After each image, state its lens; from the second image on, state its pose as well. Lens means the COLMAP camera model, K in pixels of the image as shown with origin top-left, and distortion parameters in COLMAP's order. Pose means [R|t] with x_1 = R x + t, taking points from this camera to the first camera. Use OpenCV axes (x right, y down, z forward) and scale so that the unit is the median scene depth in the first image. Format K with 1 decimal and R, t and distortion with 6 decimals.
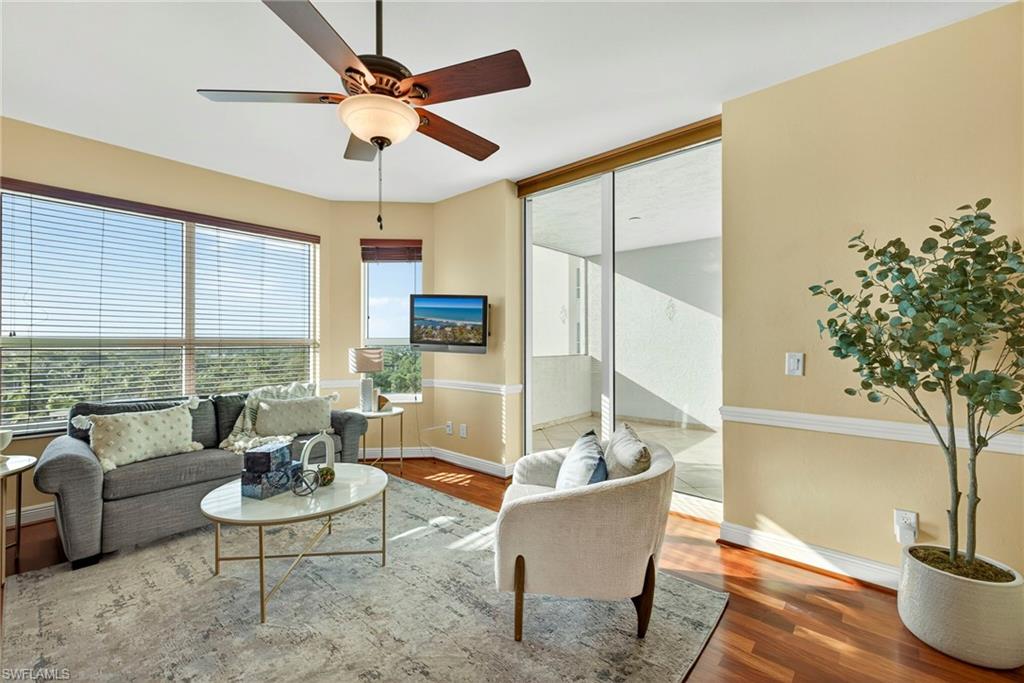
lens RADIAL K [[430.5, 0, 505.4], [0, 430.5, 340.2], [0, 0, 1]] dist [0.012339, -0.001510]
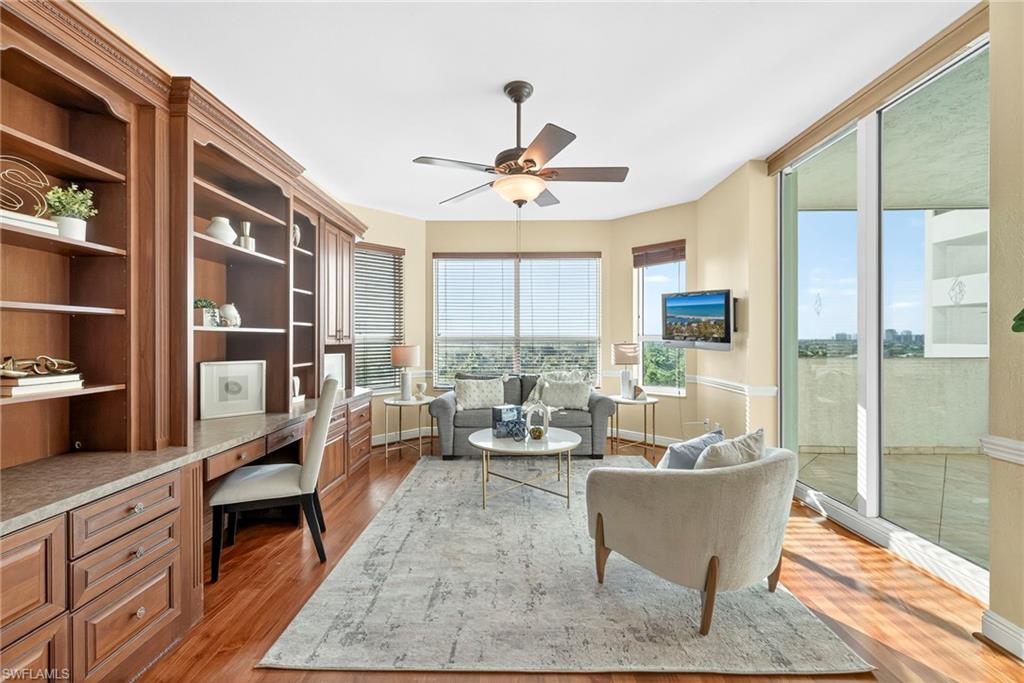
lens RADIAL K [[430.5, 0, 507.5], [0, 430.5, 340.2], [0, 0, 1]] dist [0.012339, -0.001510]
pose [[0.647445, 0.000643, -0.762112, 0.380440], [0.005357, 0.999971, 0.005394, 0.001026], [0.762093, -0.007575, 0.647423, 0.007766]]
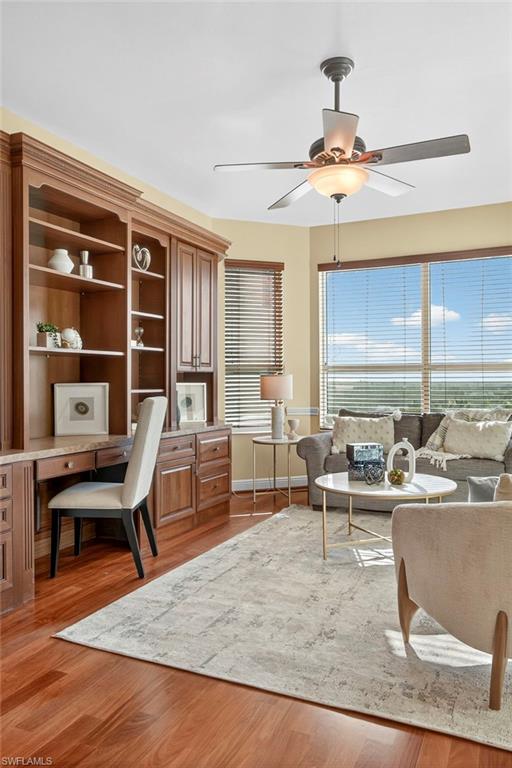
lens RADIAL K [[573.3, 0, 251.9], [0, 573.3, 380.6], [0, 0, 1]] dist [0.017838, 0.018471]
pose [[0.275063, -0.004767, -0.961414, 0.595937], [0.008900, 0.999957, -0.002412, 0.038563], [0.961385, -0.007894, 0.275094, 0.137675]]
